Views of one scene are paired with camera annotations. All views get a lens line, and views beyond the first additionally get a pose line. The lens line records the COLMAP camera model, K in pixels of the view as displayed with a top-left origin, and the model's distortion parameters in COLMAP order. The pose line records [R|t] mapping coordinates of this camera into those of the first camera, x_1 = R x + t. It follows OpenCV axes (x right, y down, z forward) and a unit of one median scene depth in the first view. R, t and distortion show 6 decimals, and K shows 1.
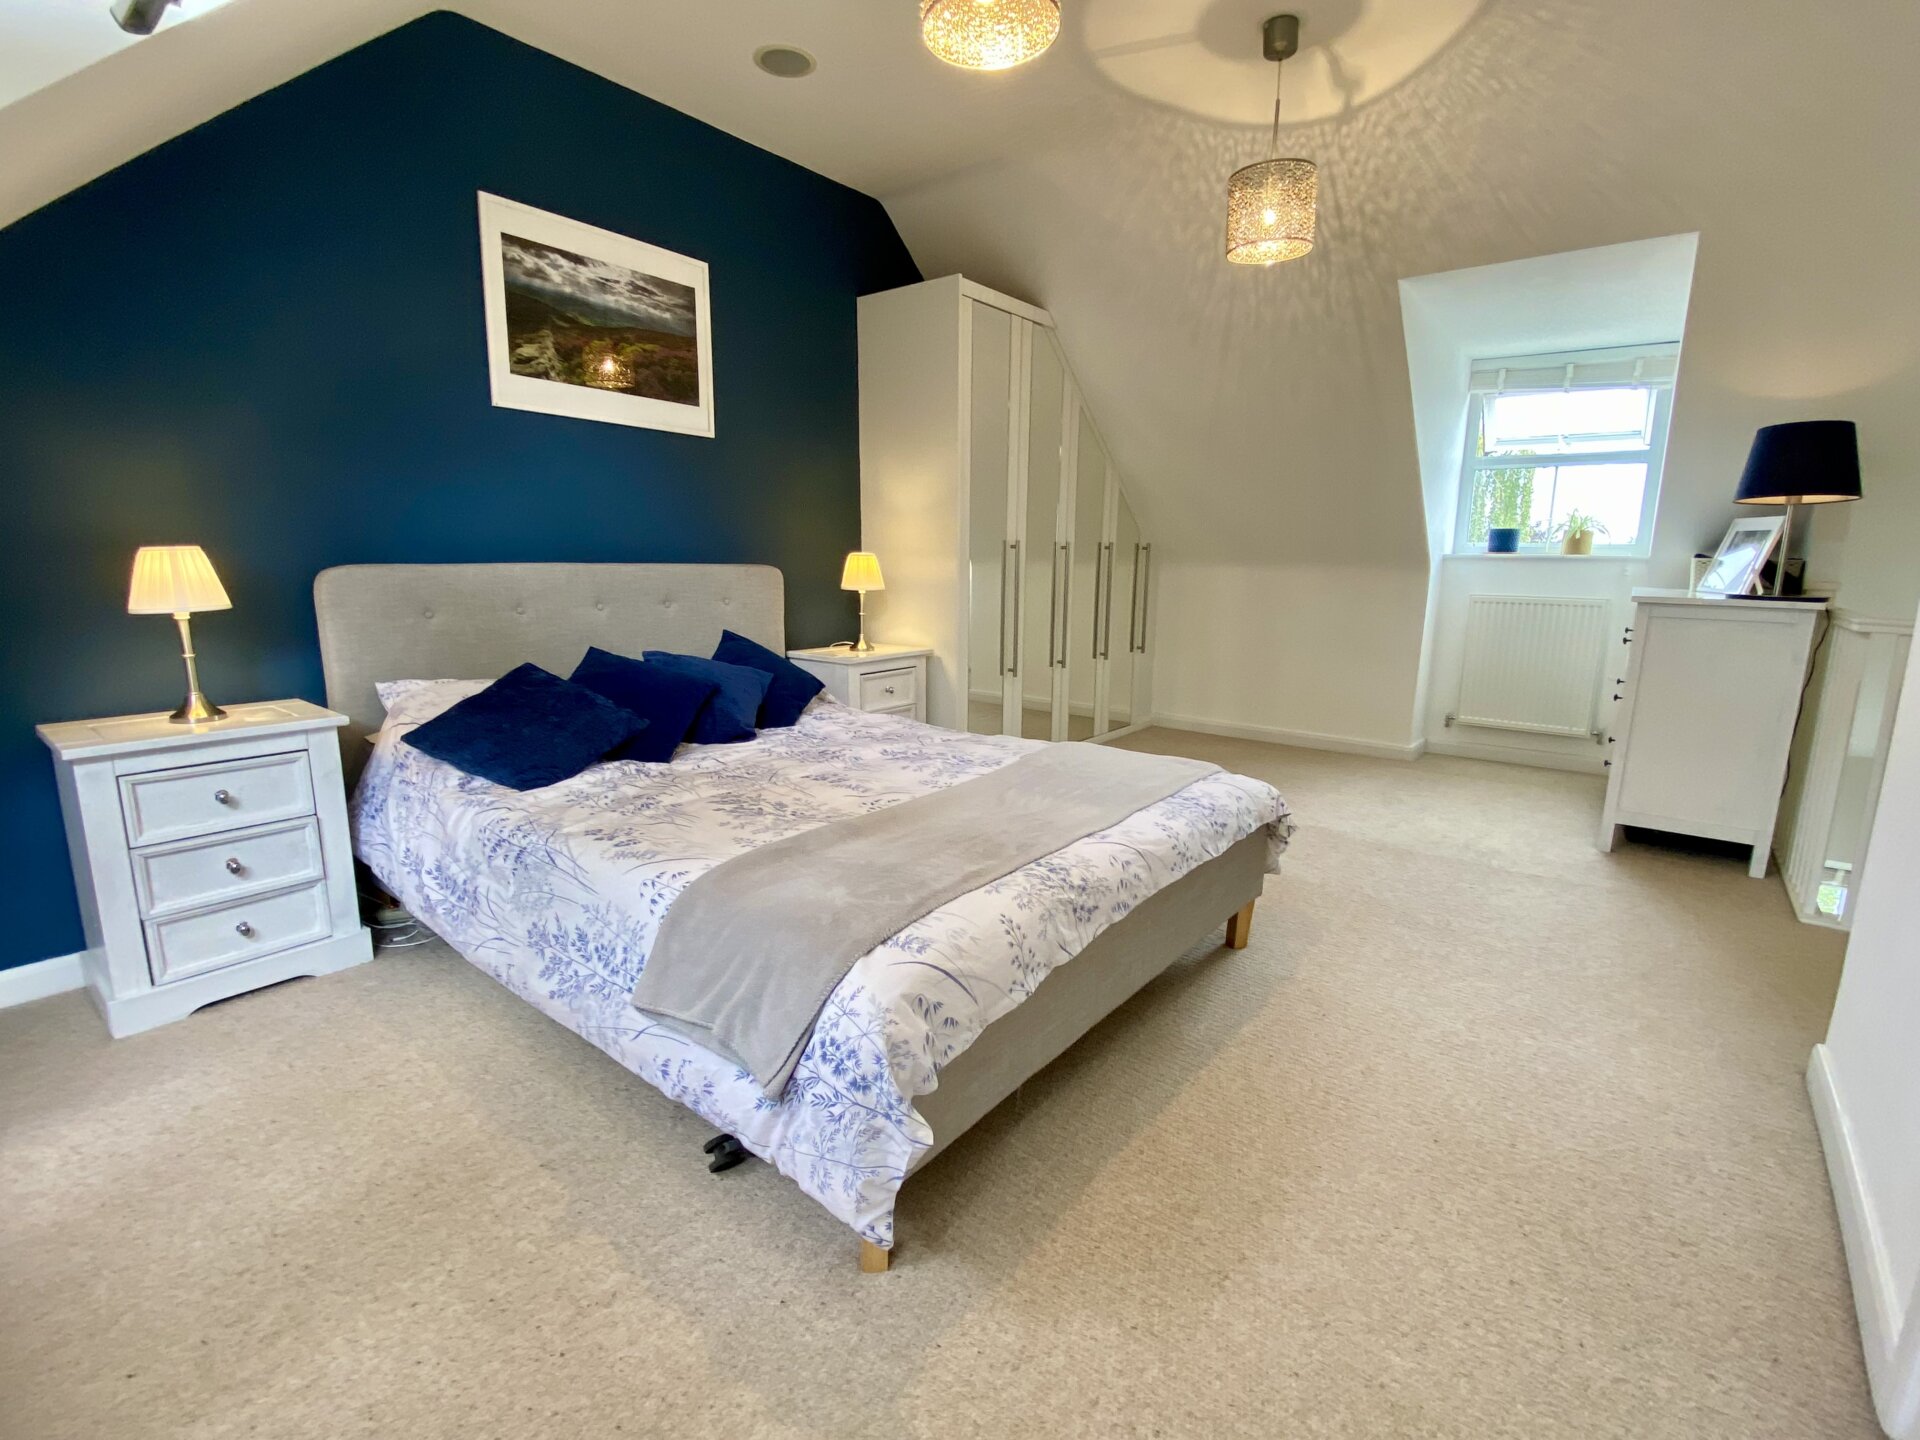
lens RADIAL K [[883.8, 0, 953.3], [0, 883.8, 712.1], [0, 0, 1]] dist [-0.001425, -0.000191]
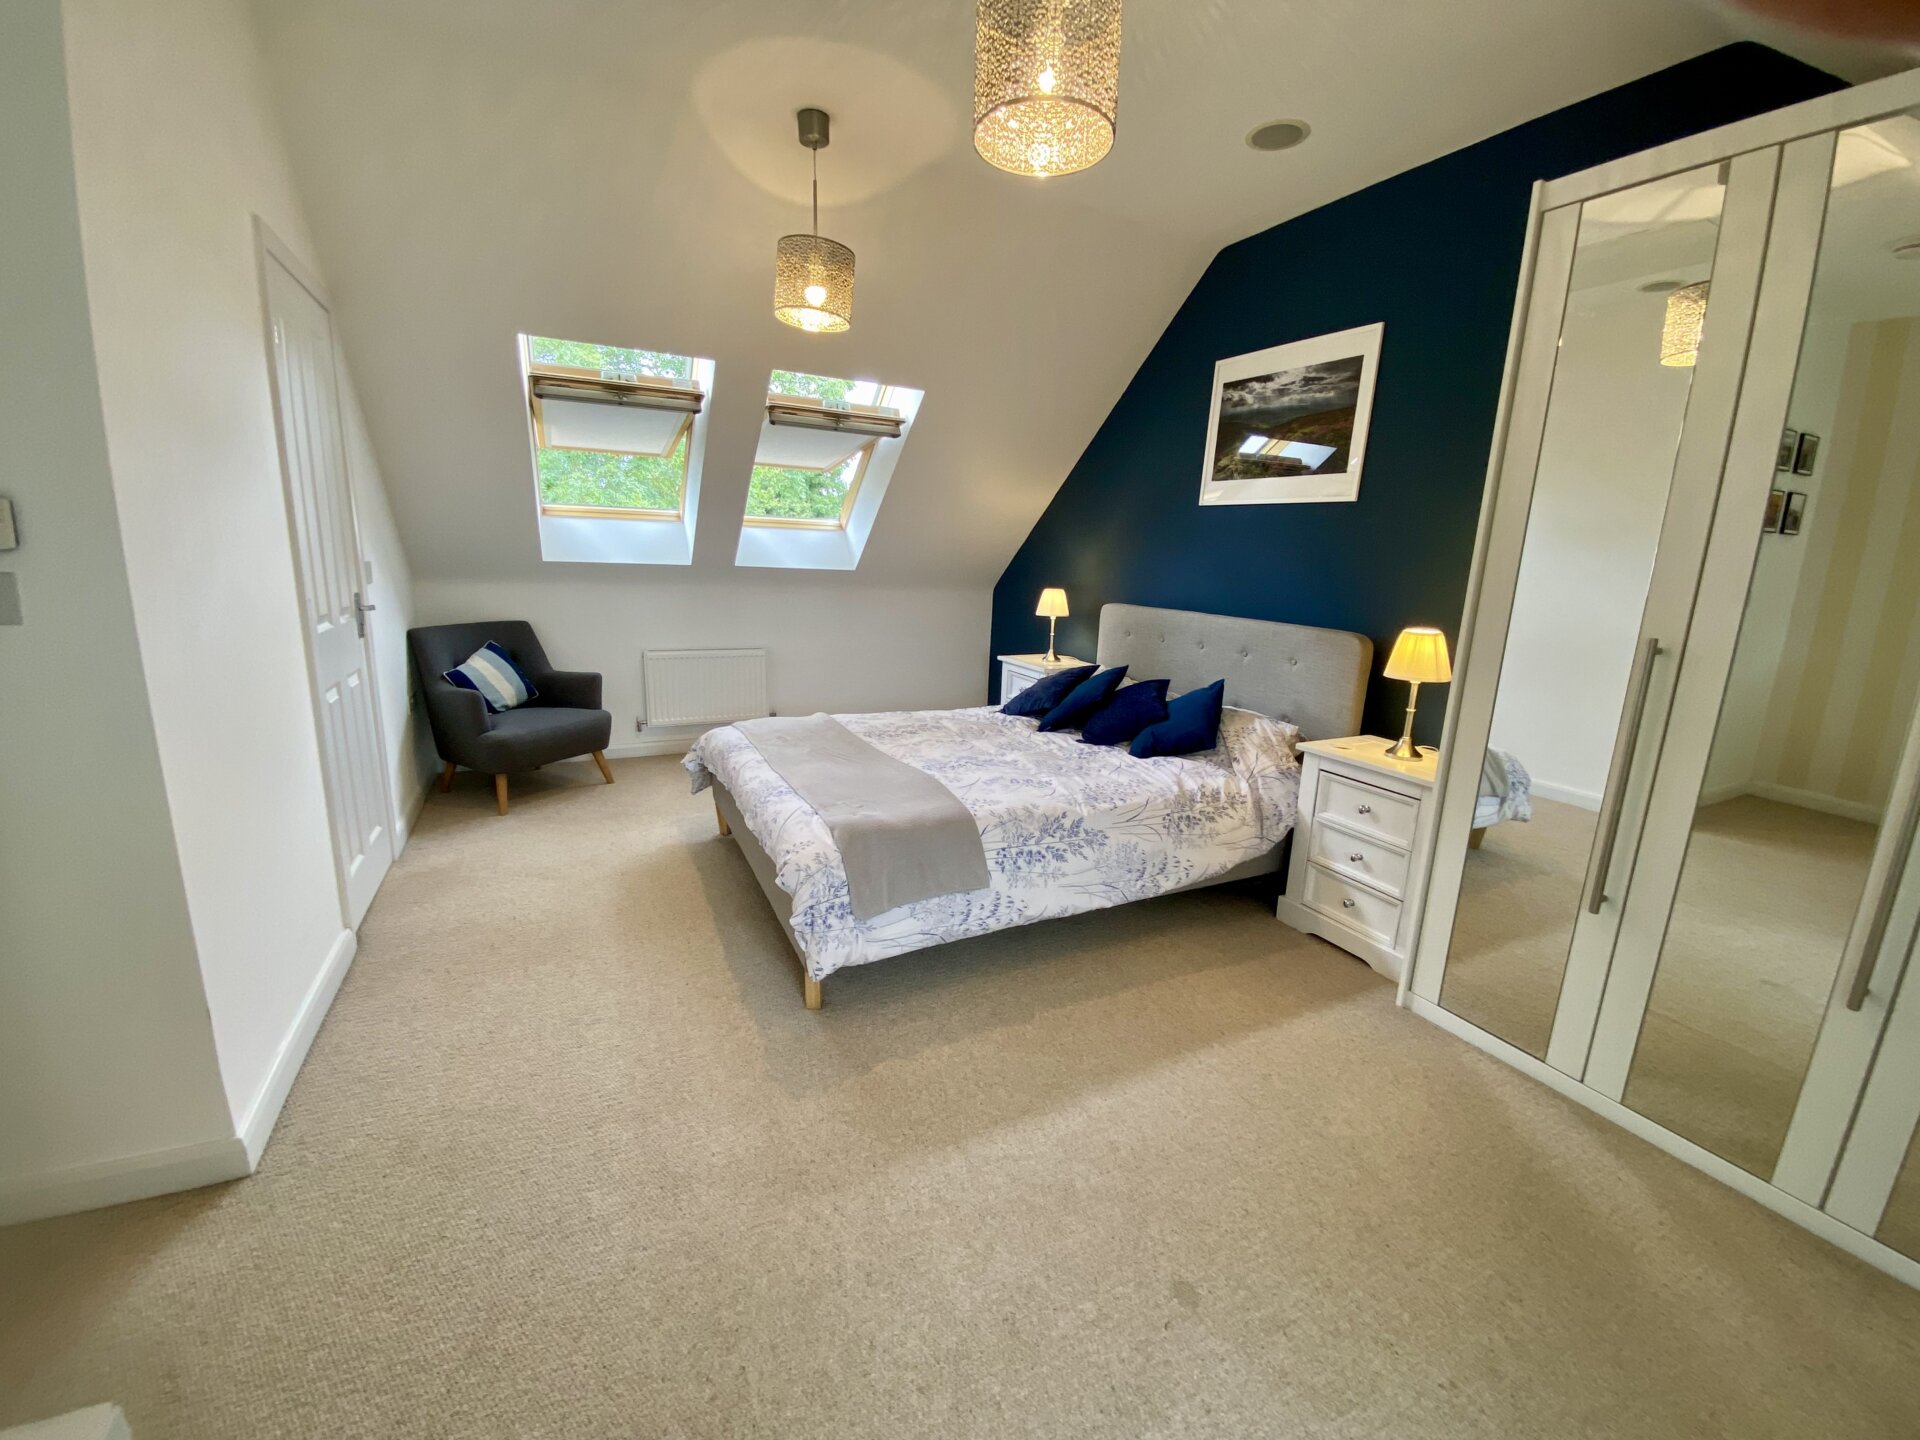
lens RADIAL K [[784.7, 0, 951.8], [0, 784.7, 722.9], [0, 0, 1]] dist [-0.000618, -0.000022]
pose [[-0.409797, 0.164490, -0.897223, 0.845191], [-0.213276, 0.939066, 0.269572, -0.254680], [0.886894, 0.301826, -0.349744, 1.136023]]
